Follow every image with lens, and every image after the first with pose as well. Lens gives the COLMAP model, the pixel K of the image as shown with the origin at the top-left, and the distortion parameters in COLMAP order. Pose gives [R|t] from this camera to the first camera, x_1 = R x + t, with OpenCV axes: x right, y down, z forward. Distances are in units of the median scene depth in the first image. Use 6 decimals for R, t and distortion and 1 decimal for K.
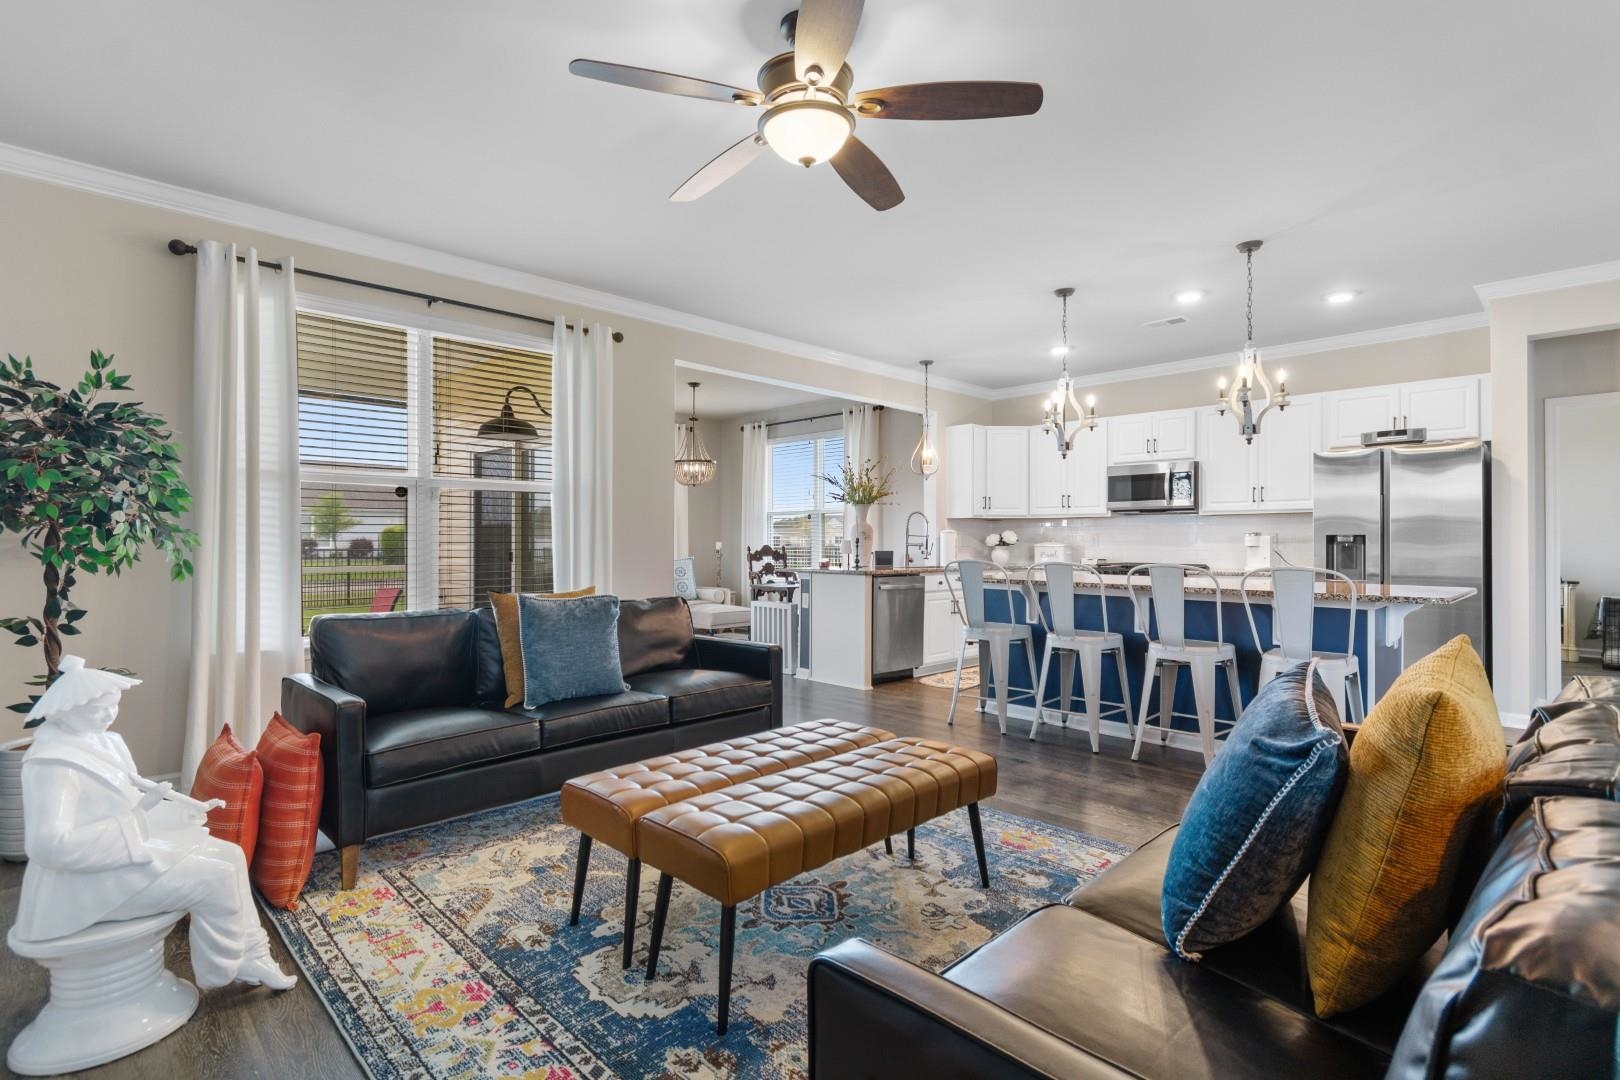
lens RADIAL K [[785.8, 0, 814.1], [0, 785.8, 539.5], [0, 0, 1]] dist [0.007337, -0.002991]
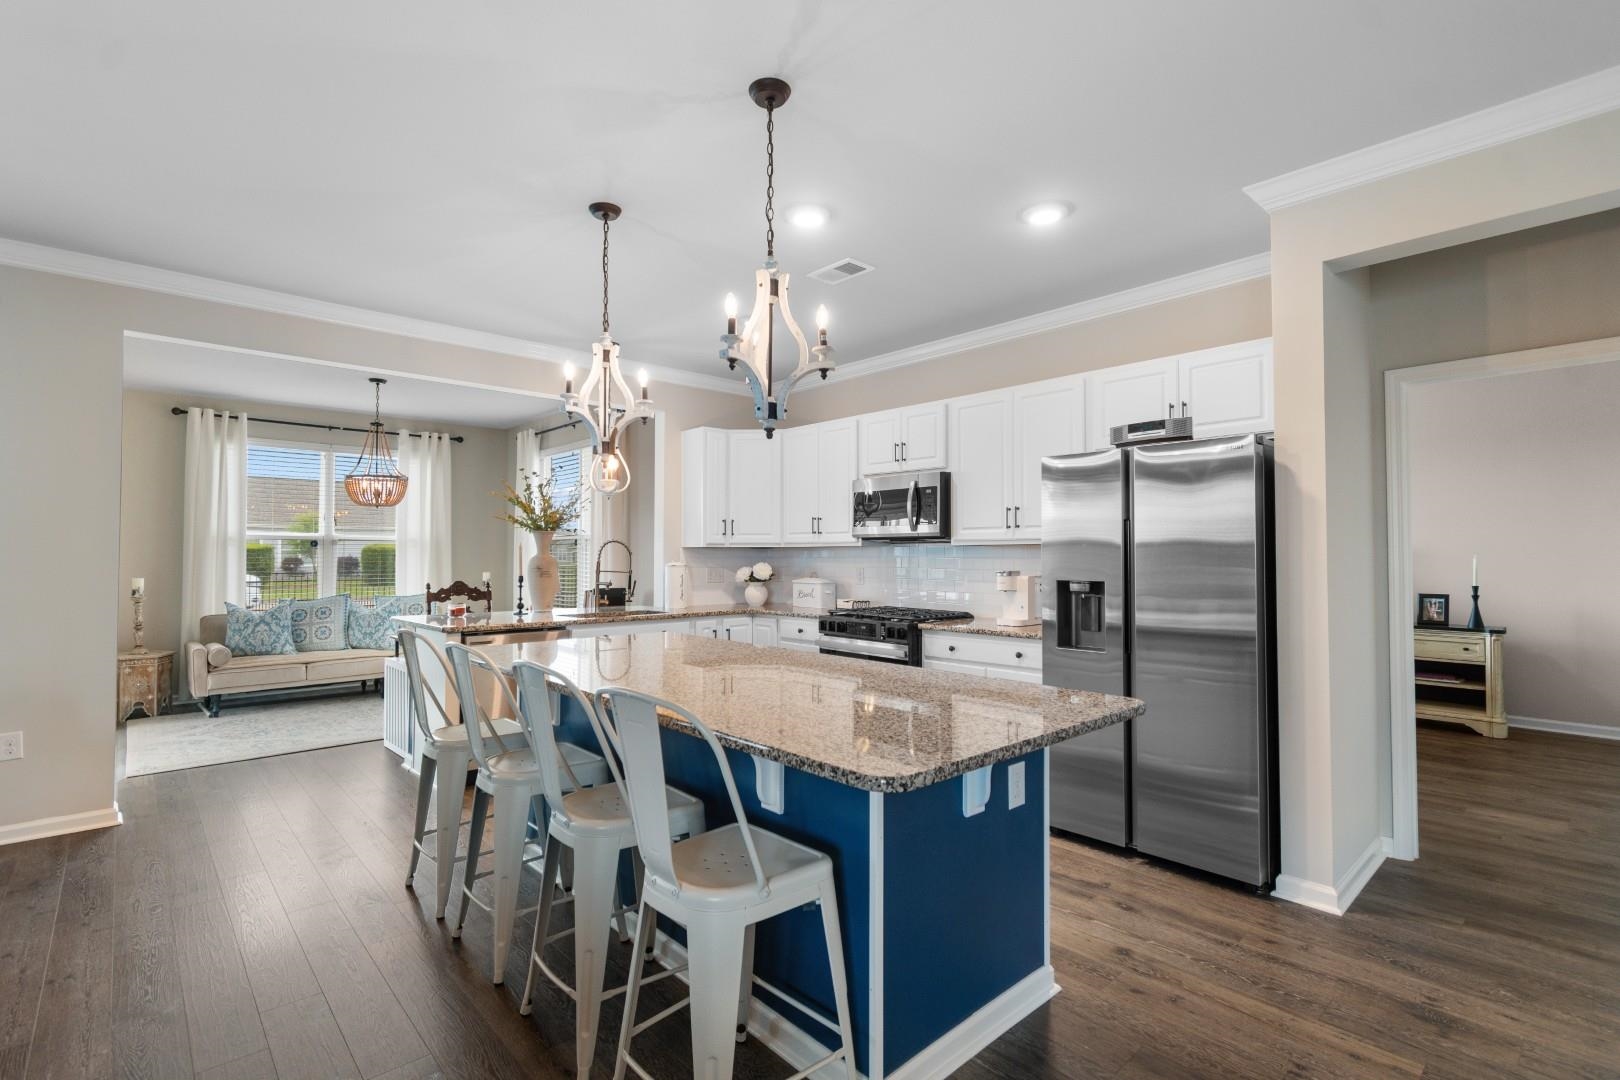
lens RADIAL K [[764.8, 0, 814.2], [0, 764.8, 539.9], [0, 0, 1]] dist [0.000193, -0.002500]
pose [[0.999380, -0.003300, -0.035060, 0.481428], [0.002677, 0.999838, -0.017801, -0.029835], [0.035114, 0.017696, 0.999227, 0.357844]]
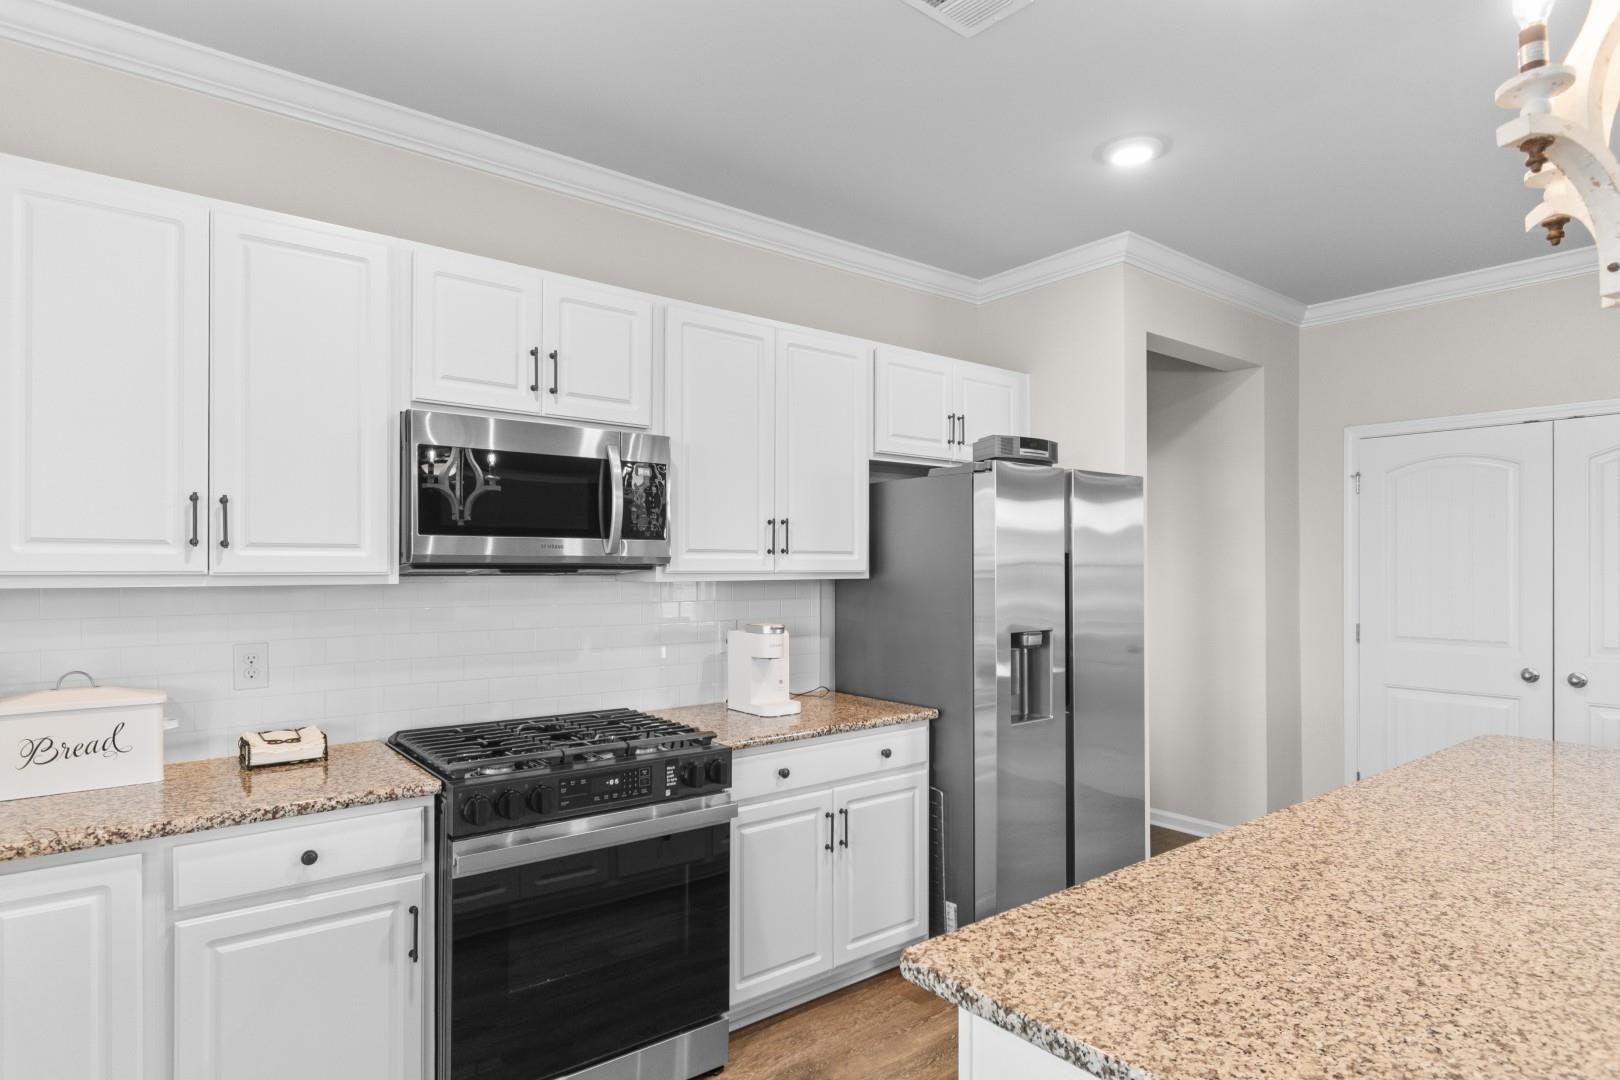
lens RADIAL K [[890.1, 0, 814.6], [0, 890.1, 564.5], [0, 0, 1]] dist [0.011014, -0.001110]
pose [[0.100926, 0.000840, 0.994894, 0.090754], [-0.001655, 0.999998, -0.000676, -0.049040], [-0.994893, -0.001578, 0.100927, 1.096871]]
